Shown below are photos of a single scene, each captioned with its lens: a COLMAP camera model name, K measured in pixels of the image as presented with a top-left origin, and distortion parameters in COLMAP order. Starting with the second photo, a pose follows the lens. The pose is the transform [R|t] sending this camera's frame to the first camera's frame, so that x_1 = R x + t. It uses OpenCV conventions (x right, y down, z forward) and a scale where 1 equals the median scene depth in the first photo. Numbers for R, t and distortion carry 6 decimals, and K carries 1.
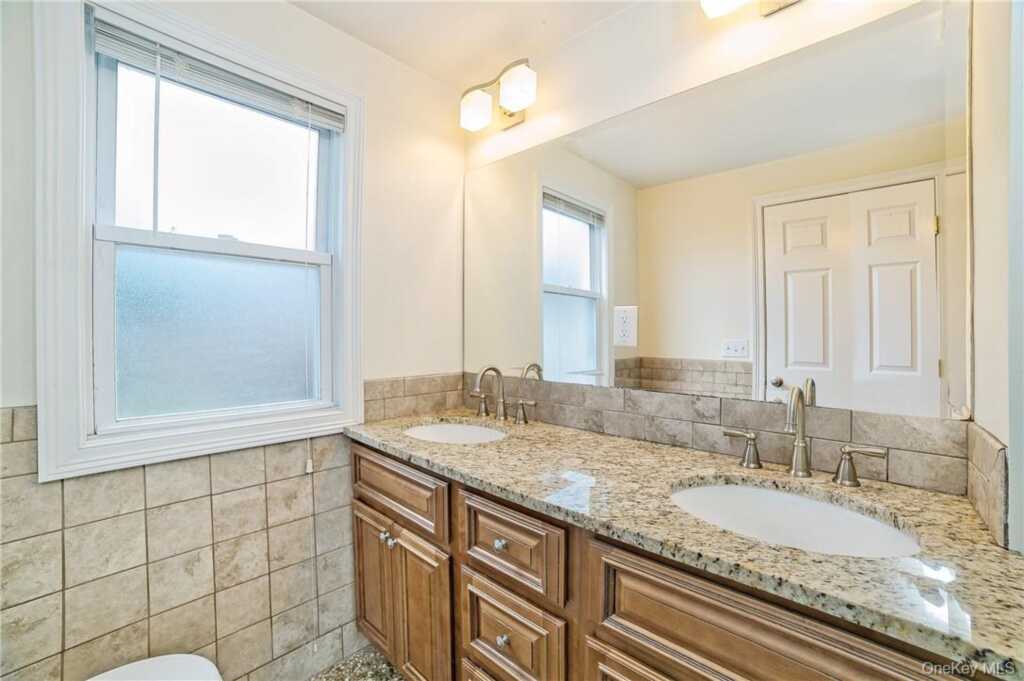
lens RADIAL K [[421.2, 0, 512.0], [0, 421.2, 340.5], [0, 0, 1]] dist [-0.109227, 0.040659]
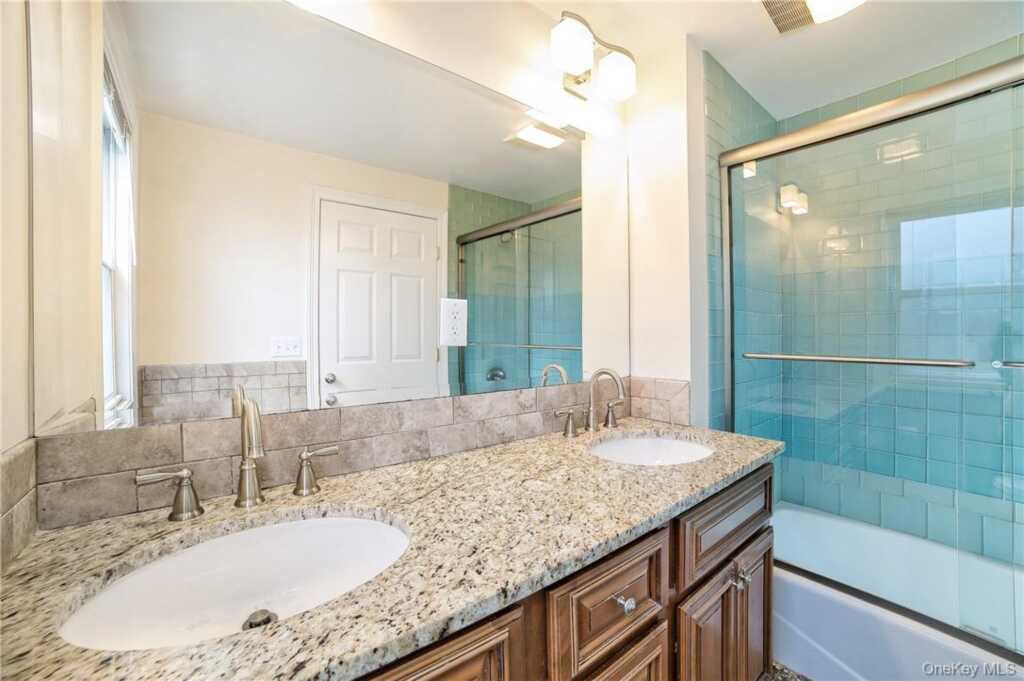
lens RADIAL K [[421.2, 0, 512.0], [0, 421.2, 340.5], [0, 0, 1]] dist [-0.109227, 0.040659]
pose [[0.126016, -0.021525, 0.991795, -0.607038], [0.012263, 0.999722, 0.020139, -0.015026], [-0.991952, 0.009624, 0.126245, 0.839080]]
